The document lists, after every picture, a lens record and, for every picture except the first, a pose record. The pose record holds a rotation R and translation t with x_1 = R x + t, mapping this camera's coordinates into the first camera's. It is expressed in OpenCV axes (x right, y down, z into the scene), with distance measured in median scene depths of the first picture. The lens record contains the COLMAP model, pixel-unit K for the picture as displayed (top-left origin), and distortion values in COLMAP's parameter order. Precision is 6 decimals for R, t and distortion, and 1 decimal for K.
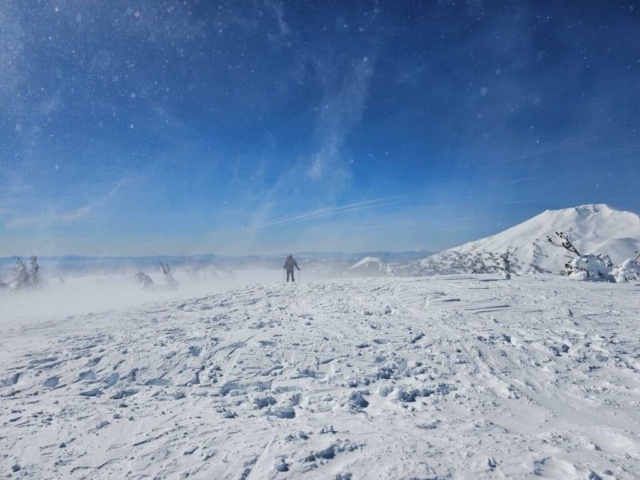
lens RADIAL K [[423.4, 0, 322.6], [0, 423.4, 239.7], [0, 0, 1]] dist [0.087290, -0.084102]
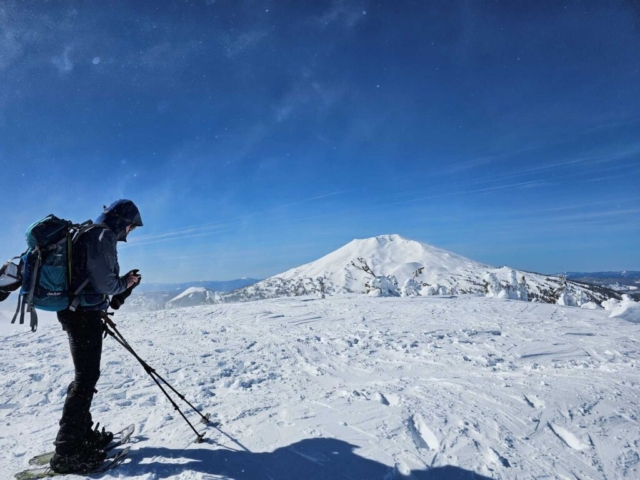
lens RADIAL K [[425.8, 0, 320.0], [0, 425.8, 240.0], [0, 0, 1]] dist [0.097482, -0.092211]
pose [[0.922348, 0.003654, 0.386343, -0.072264], [0.021332, 0.997948, -0.060366, 0.008537], [-0.385771, 0.063920, 0.920378, -0.227308]]
